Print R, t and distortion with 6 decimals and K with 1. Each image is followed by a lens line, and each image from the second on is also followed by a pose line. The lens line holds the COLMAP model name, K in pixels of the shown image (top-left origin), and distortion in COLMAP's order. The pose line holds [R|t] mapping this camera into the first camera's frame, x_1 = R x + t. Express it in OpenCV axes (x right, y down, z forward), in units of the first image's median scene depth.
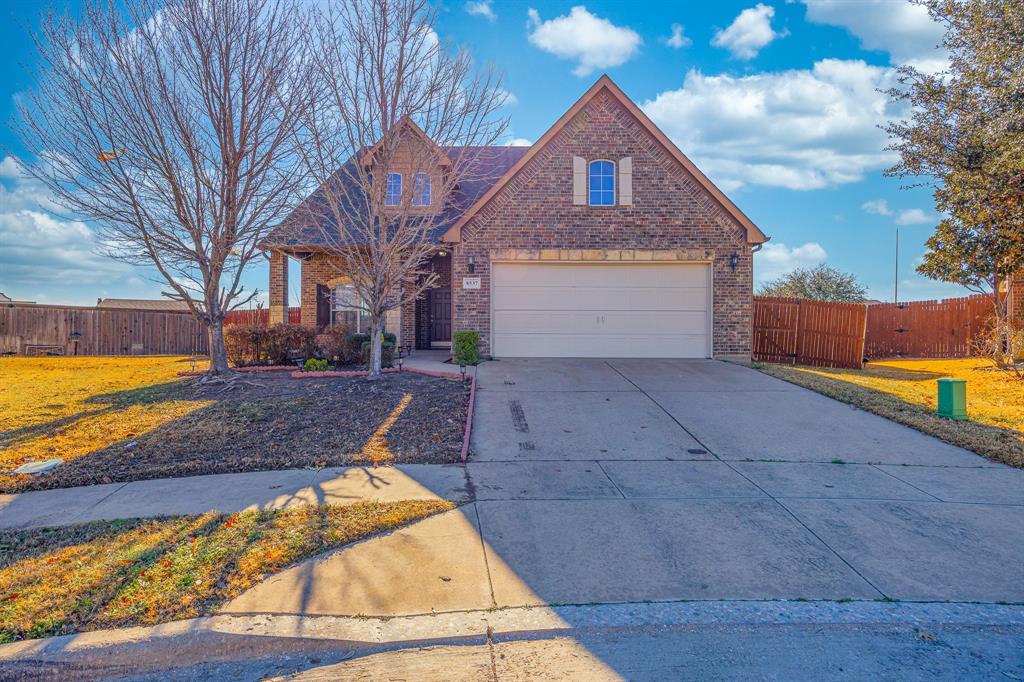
lens RADIAL K [[515.7, 0, 512.2], [0, 515.7, 341.1], [0, 0, 1]] dist [-0.000585, -0.000032]
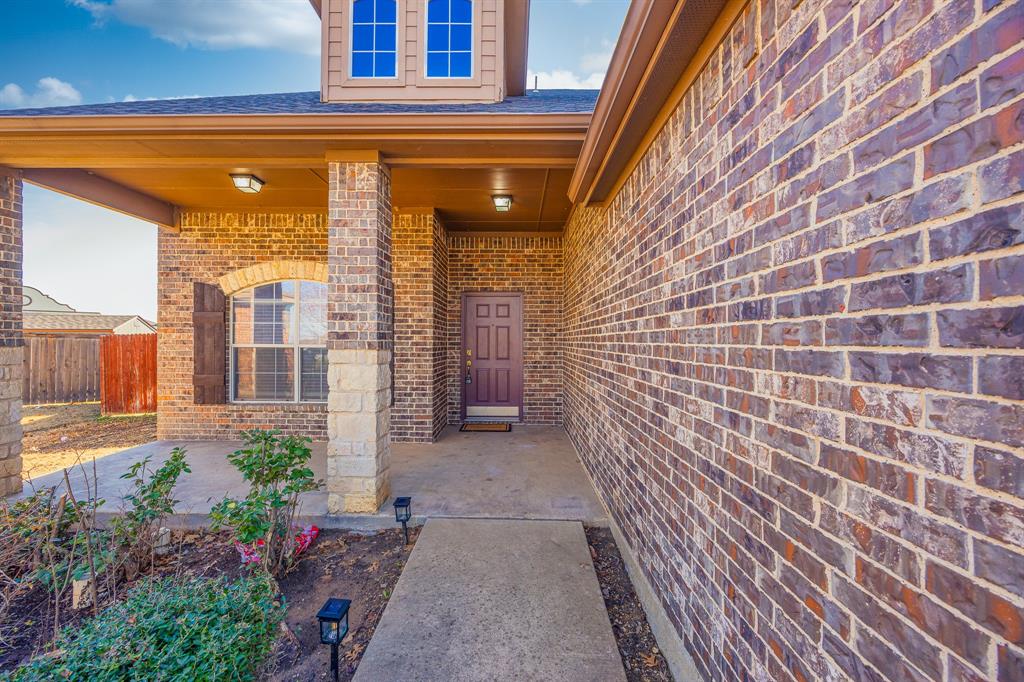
lens RADIAL K [[396.4, 0, 513.0], [0, 396.4, 340.4], [0, 0, 1]] dist [-0.001185, 0.000434]
pose [[0.999968, 0.002704, -0.007500, -0.113245], [-0.002716, 0.999995, -0.001622, -0.060044], [0.007495, 0.001642, 0.999971, 0.636770]]
